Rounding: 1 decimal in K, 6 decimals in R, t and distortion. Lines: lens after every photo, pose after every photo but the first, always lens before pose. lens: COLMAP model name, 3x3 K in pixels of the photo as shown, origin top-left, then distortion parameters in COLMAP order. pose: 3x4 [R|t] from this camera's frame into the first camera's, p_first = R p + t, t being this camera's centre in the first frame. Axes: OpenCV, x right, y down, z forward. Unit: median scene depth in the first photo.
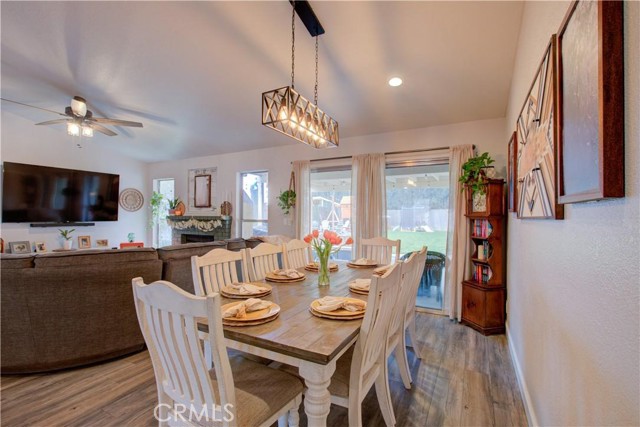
lens RADIAL K [[293.6, 0, 322.0], [0, 293.6, 214.9], [0, 0, 1]] dist [0.000334, 0.001318]
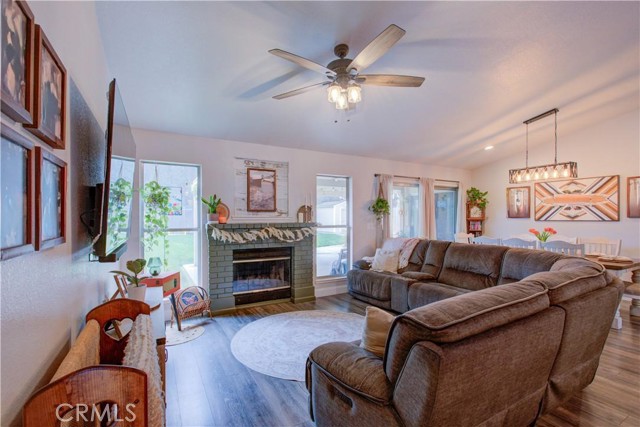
lens RADIAL K [[293.6, 0, 322.6], [0, 293.6, 218.3], [0, 0, 1]] dist [0.000334, 0.001318]
pose [[0.528897, -0.010774, 0.848618, -1.010152], [0.001839, 0.999932, 0.011549, -0.017633], [-0.848684, -0.004547, 0.528880, 0.491025]]
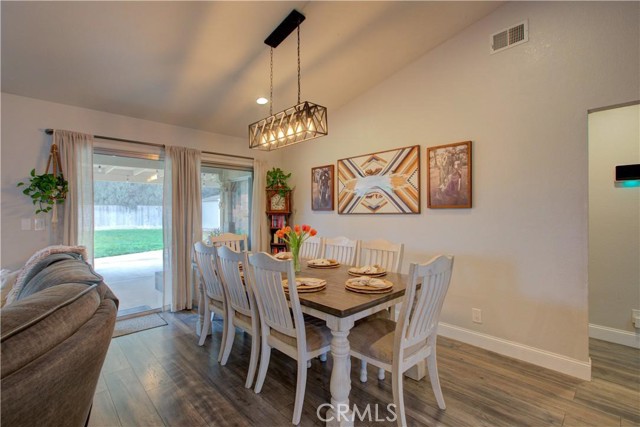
lens RADIAL K [[293.6, 0, 318.6], [0, 293.6, 213.5], [0, 0, 1]] dist [0.000334, 0.001318]
pose [[0.316215, -0.010382, 0.948631, -0.439138], [0.002202, 0.999945, 0.010209, -0.004468], [-0.948685, -0.001139, 0.316221, 0.218686]]
